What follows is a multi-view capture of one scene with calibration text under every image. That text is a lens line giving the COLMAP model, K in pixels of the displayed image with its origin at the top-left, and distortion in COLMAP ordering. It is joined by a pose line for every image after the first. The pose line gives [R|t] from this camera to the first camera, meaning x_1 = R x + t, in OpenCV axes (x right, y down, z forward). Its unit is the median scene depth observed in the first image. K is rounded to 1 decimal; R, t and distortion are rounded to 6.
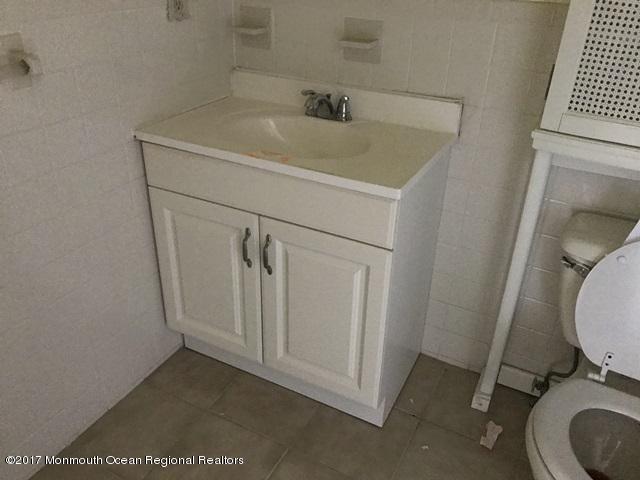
lens RADIAL K [[544.0, 0, 320.0], [0, 544.0, 240.0], [0, 0, 1]] dist [0.040987, -0.006969]
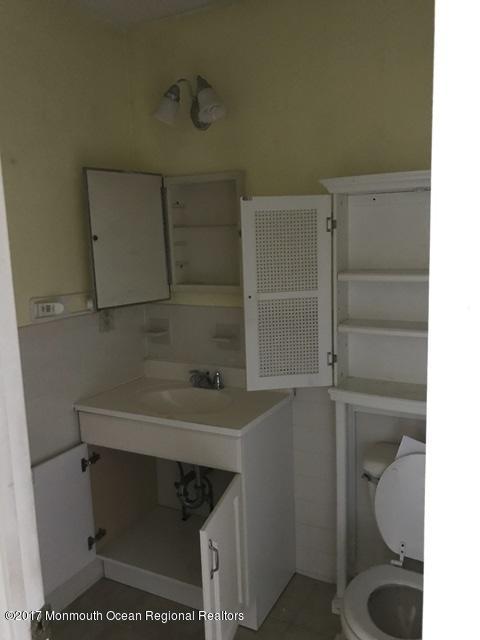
lens RADIAL K [[516.7, 0, 240.0], [0, 516.7, 320.0], [0, 0, 1]] dist [0.002897, -0.008796]
pose [[0.998183, -0.058127, -0.015902, 0.135309], [0.048991, 0.936382, -0.347546, 0.089451], [0.035092, 0.346135, 0.937528, -0.346572]]
